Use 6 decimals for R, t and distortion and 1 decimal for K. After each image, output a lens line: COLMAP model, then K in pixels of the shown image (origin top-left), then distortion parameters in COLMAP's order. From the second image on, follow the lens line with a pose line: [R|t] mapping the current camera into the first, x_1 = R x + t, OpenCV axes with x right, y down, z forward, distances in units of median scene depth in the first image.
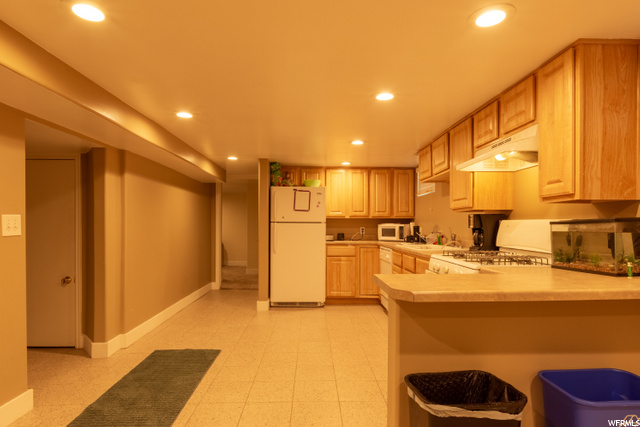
lens RADIAL K [[362.6, 0, 319.5], [0, 362.6, 217.7], [0, 0, 1]] dist [0.006077, -0.001291]
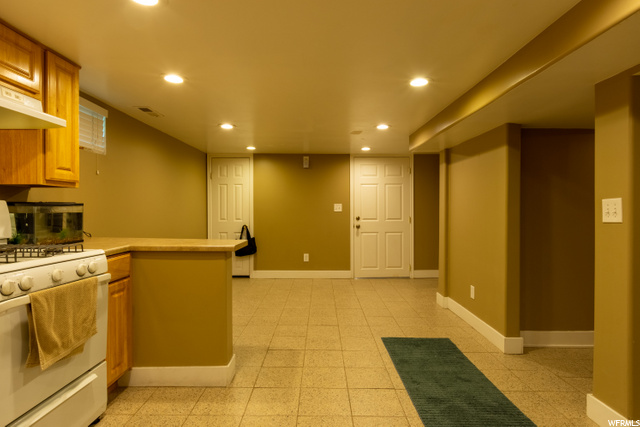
lens RADIAL K [[362.6, 0, 320.3], [0, 362.6, 213.4], [0, 0, 1]] dist [0.006077, -0.001291]
pose [[-0.999699, -0.006240, 0.023748, -0.158767], [-0.006498, 0.999920, -0.010829, 0.042123], [-0.023679, -0.010980, -0.999659, 1.902231]]
